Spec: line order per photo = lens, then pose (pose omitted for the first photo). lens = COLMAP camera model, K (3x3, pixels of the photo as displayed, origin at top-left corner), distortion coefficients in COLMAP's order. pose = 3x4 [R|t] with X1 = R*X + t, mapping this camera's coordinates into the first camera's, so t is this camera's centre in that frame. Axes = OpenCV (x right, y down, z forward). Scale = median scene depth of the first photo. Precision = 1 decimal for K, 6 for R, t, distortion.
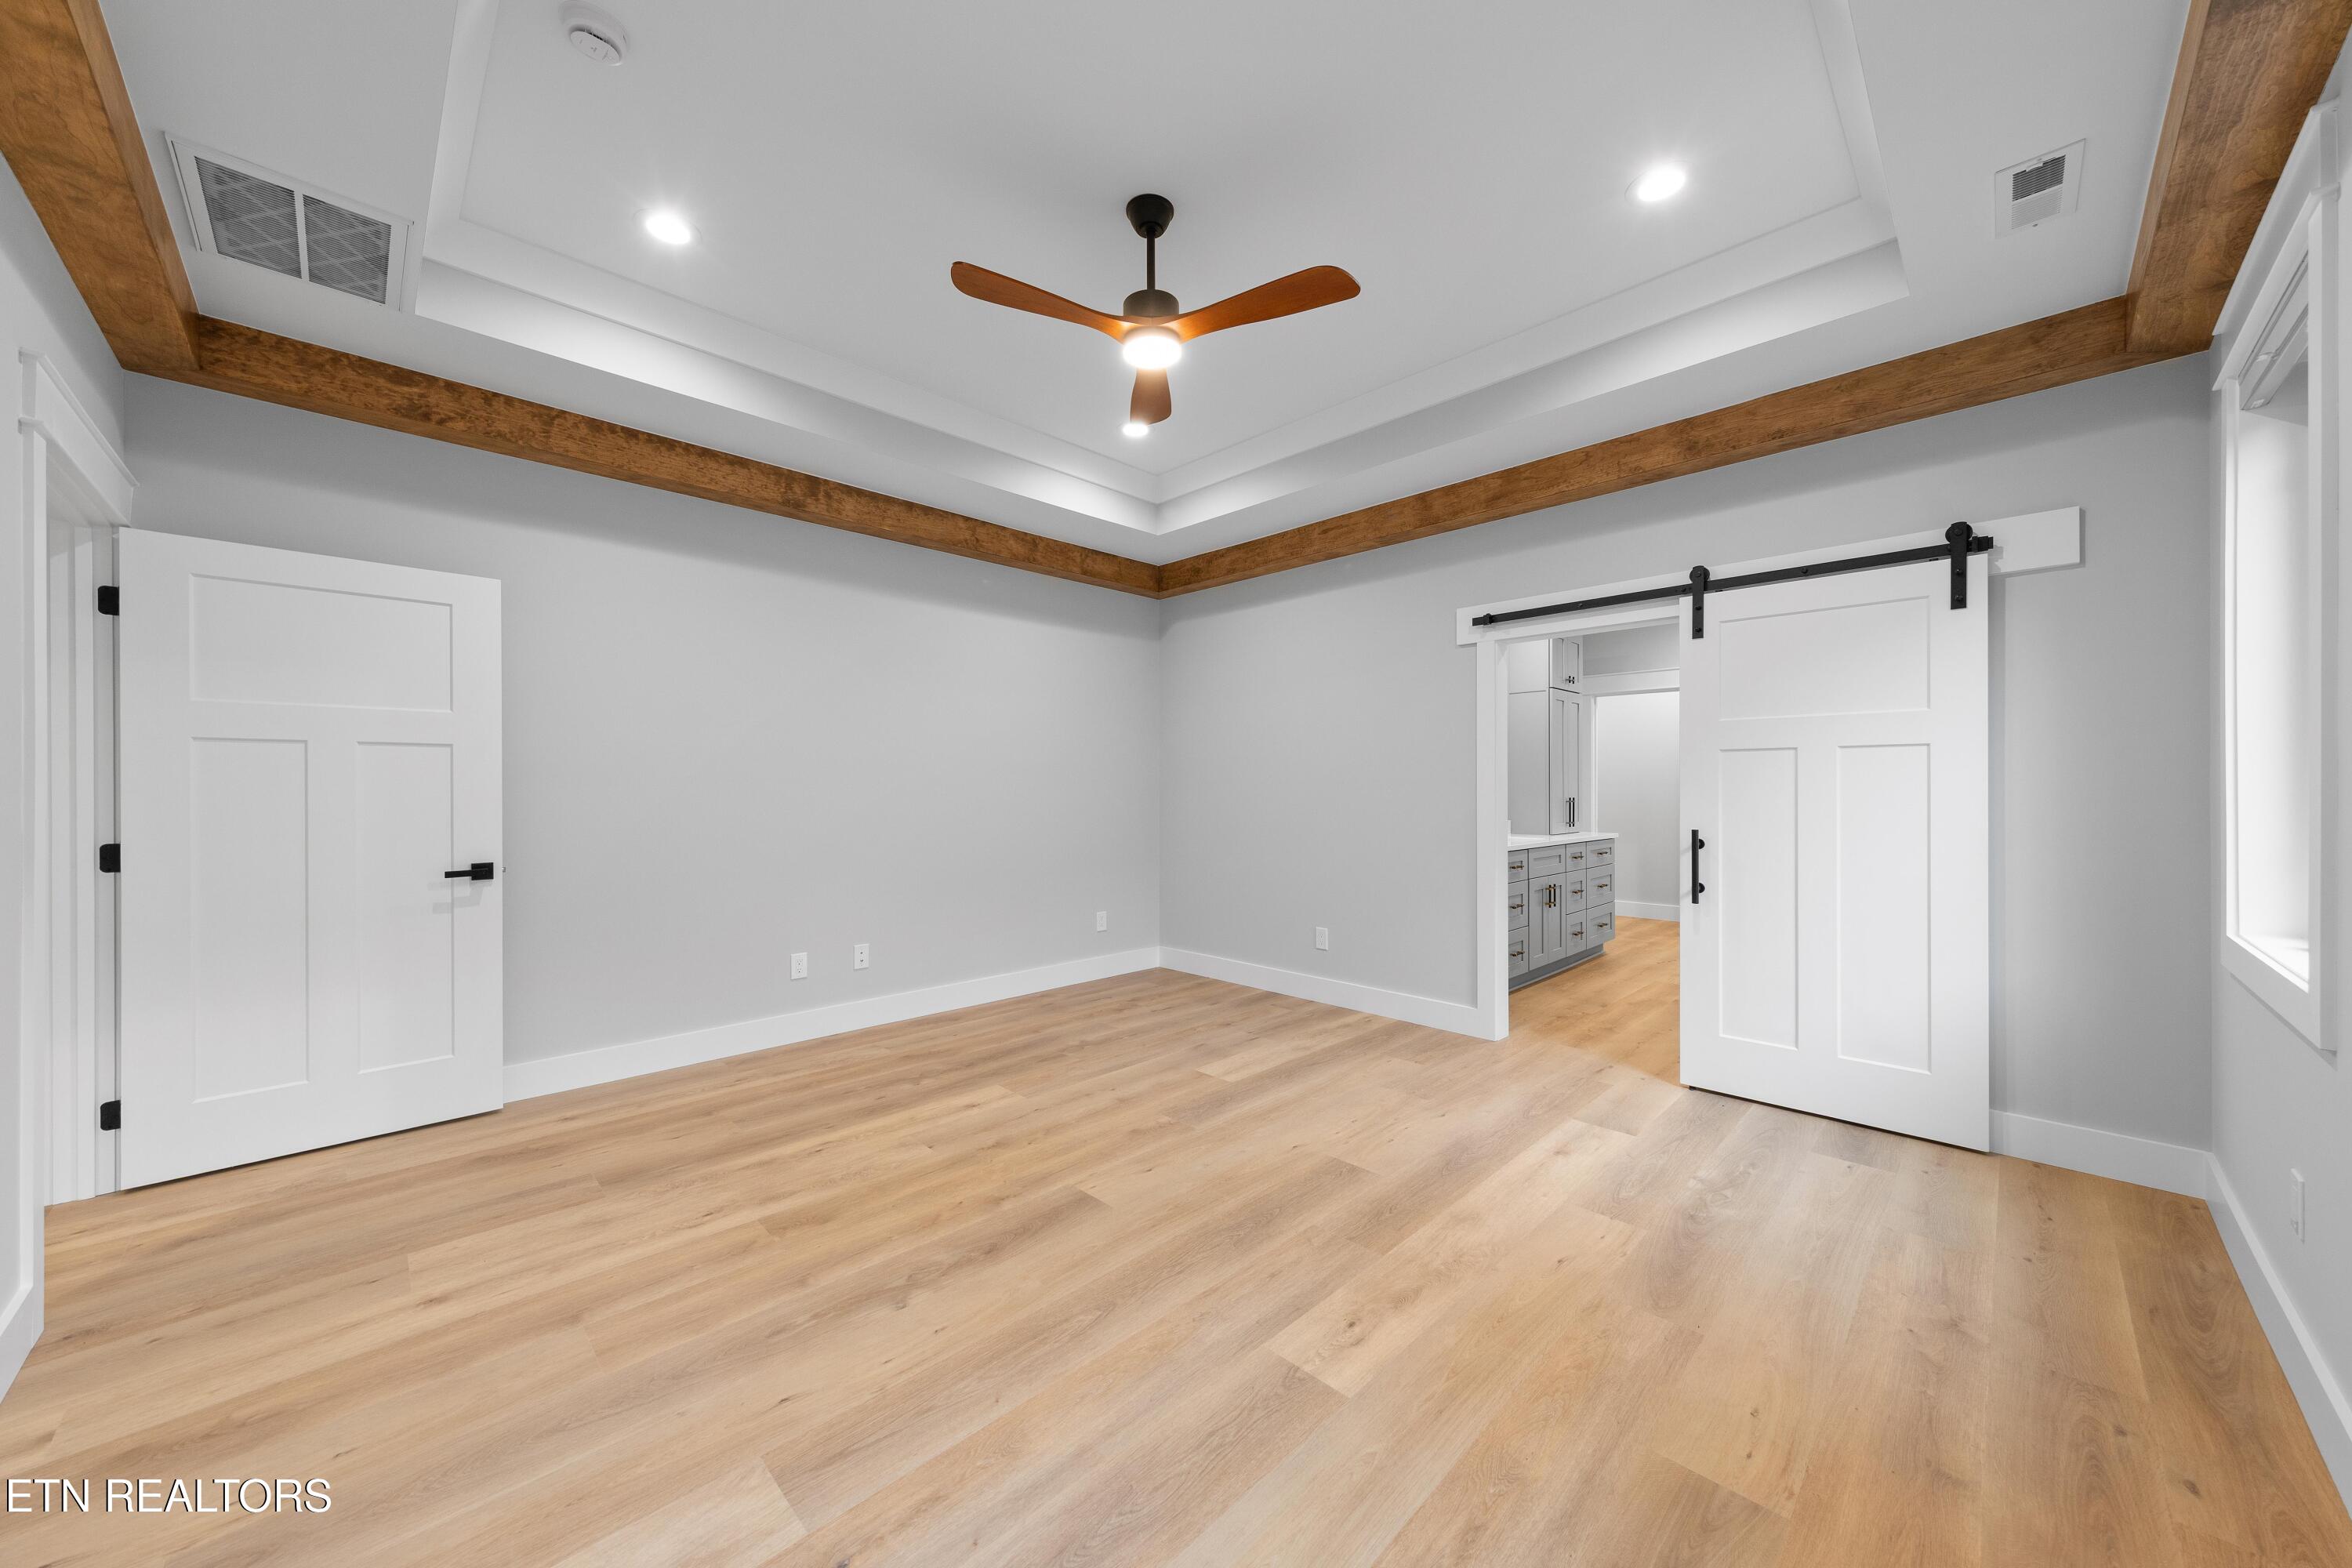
lens RADIAL K [[829.2, 0, 1186.5], [0, 829.2, 786.8], [0, 0, 1]] dist [0.003607, 0.000042]
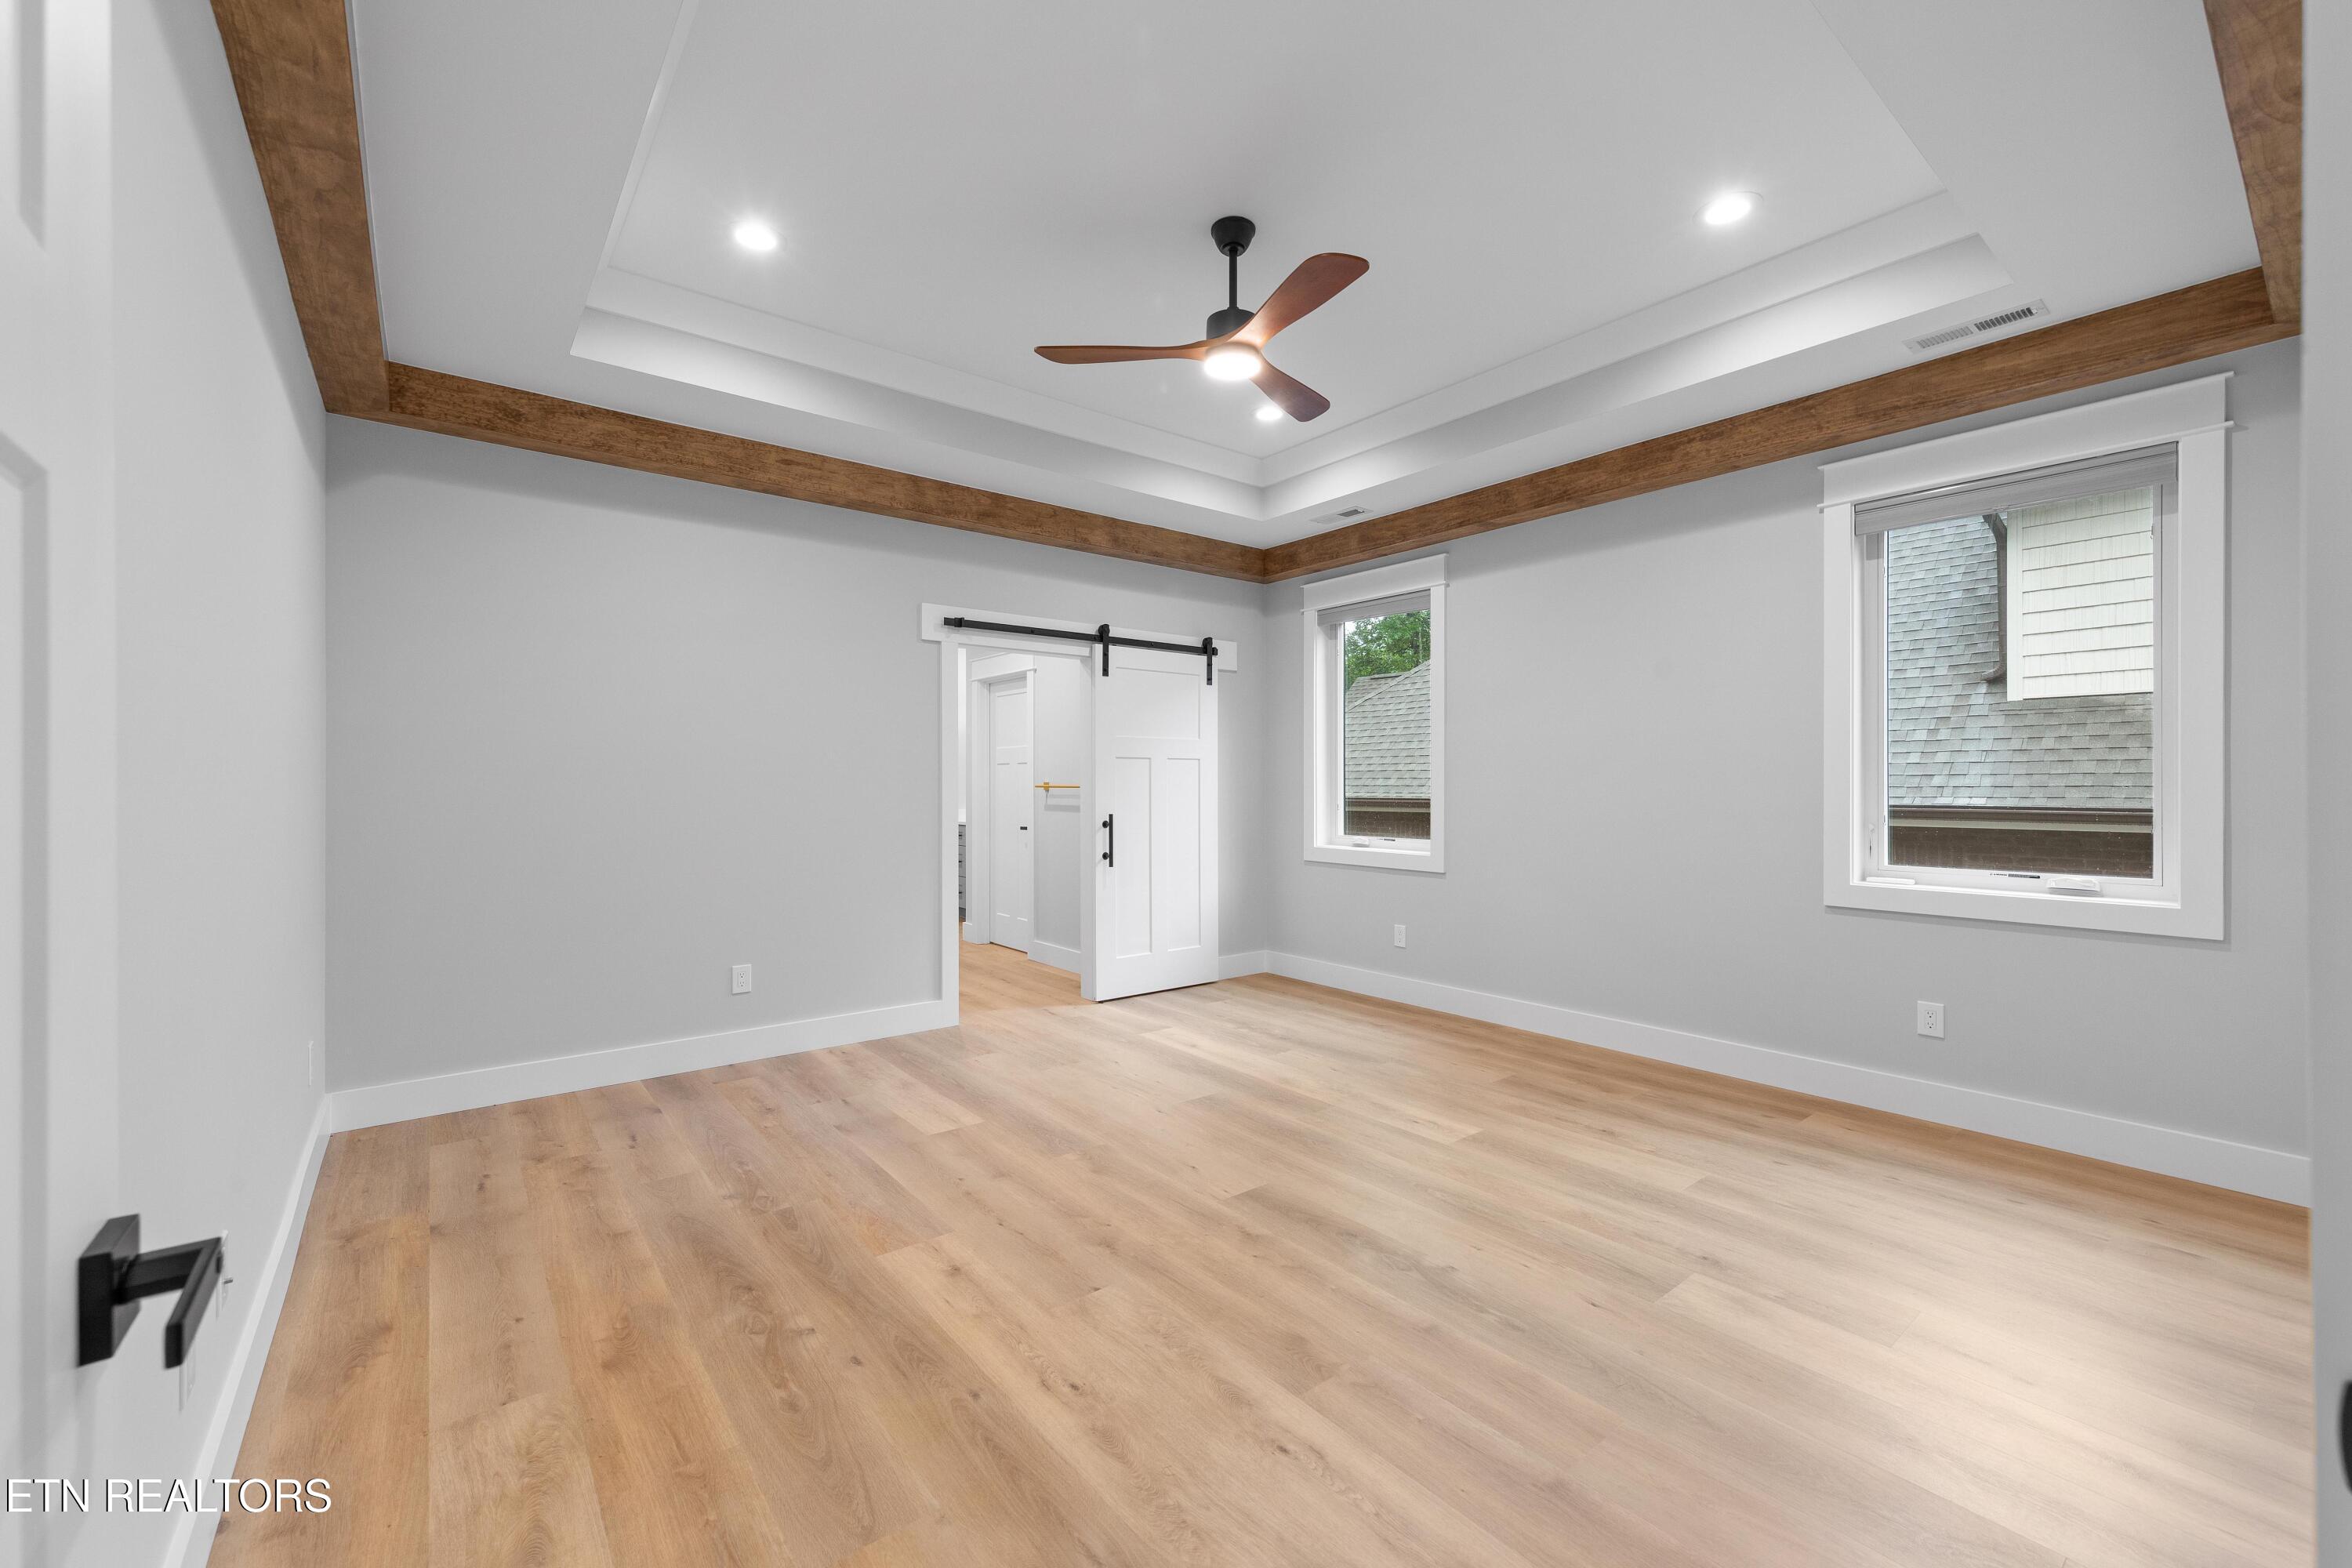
lens RADIAL K [[923.5, 0, 1181.4], [0, 923.5, 785.2], [0, 0, 1]] dist [0.006593, 0.000071]
pose [[0.118407, -0.000286, 0.992965, -0.915901], [-0.001336, 0.999999, 0.000447, 0.002783], [-0.992964, -0.001379, 0.118407, 0.705235]]
